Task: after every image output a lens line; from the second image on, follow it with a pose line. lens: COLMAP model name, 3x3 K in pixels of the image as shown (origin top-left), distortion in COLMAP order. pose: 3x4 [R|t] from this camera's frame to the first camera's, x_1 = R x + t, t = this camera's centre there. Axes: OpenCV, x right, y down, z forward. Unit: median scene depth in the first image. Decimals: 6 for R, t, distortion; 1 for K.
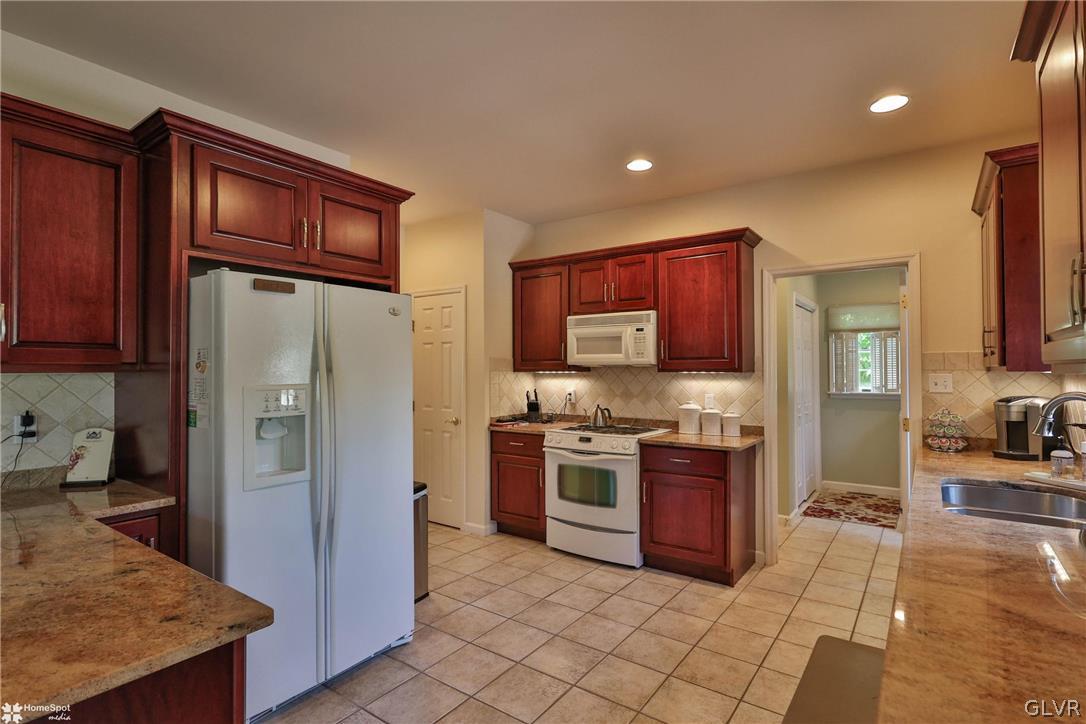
lens RADIAL K [[534.8, 0, 548.2], [0, 534.8, 358.8], [0, 0, 1]] dist [-0.000535, 0.000002]
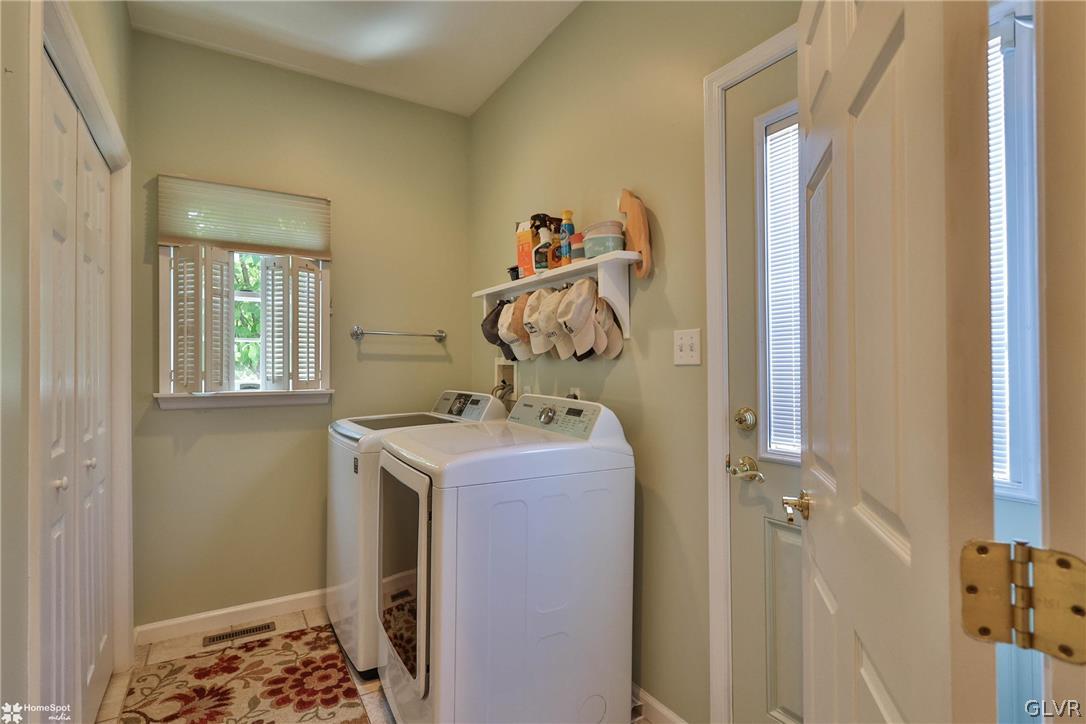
lens RADIAL K [[530.3, 0, 545.9], [0, 530.3, 365.4], [0, 0, 1]] dist [0.003827, 0.000308]
pose [[0.389489, 0.003880, 0.921023, 0.436688], [-0.014284, 0.999896, 0.001828, 0.057254], [-0.920920, -0.013868, 0.389504, 0.923315]]
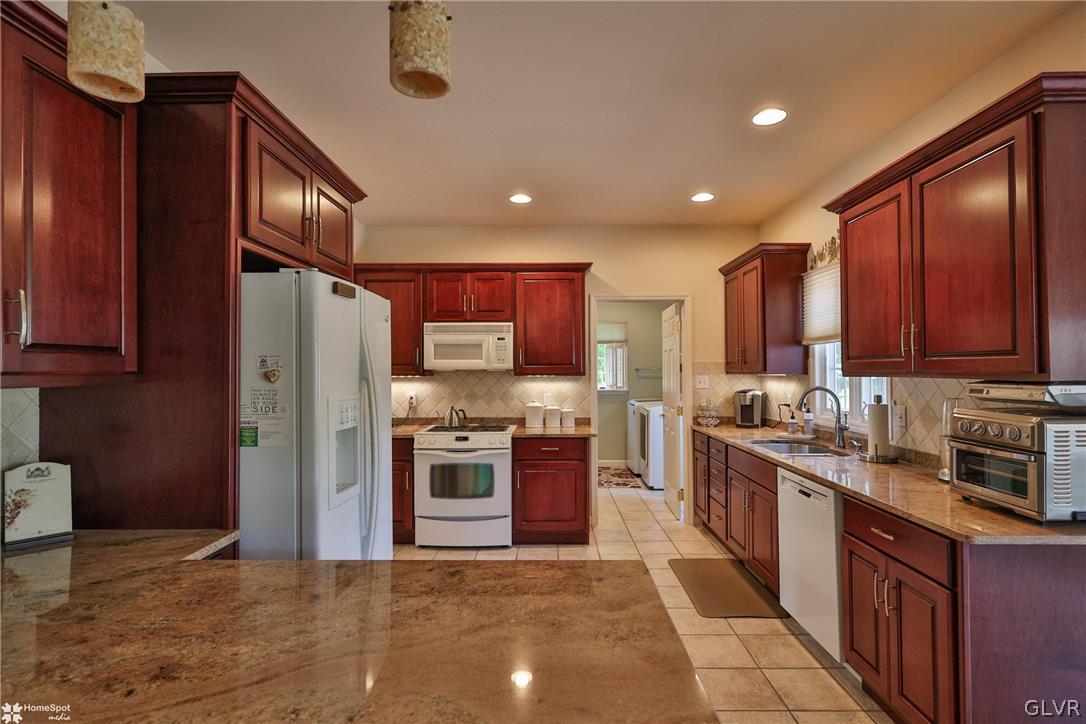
lens RADIAL K [[534.8, 0, 548.2], [0, 534.8, 358.8], [0, 0, 1]] dist [-0.000535, 0.000002]
pose [[0.818518, 0.009625, 0.574401, -0.404359], [-0.008103, 0.999954, -0.005208, -0.006893], [-0.574424, -0.000392, 0.818558, 0.010122]]
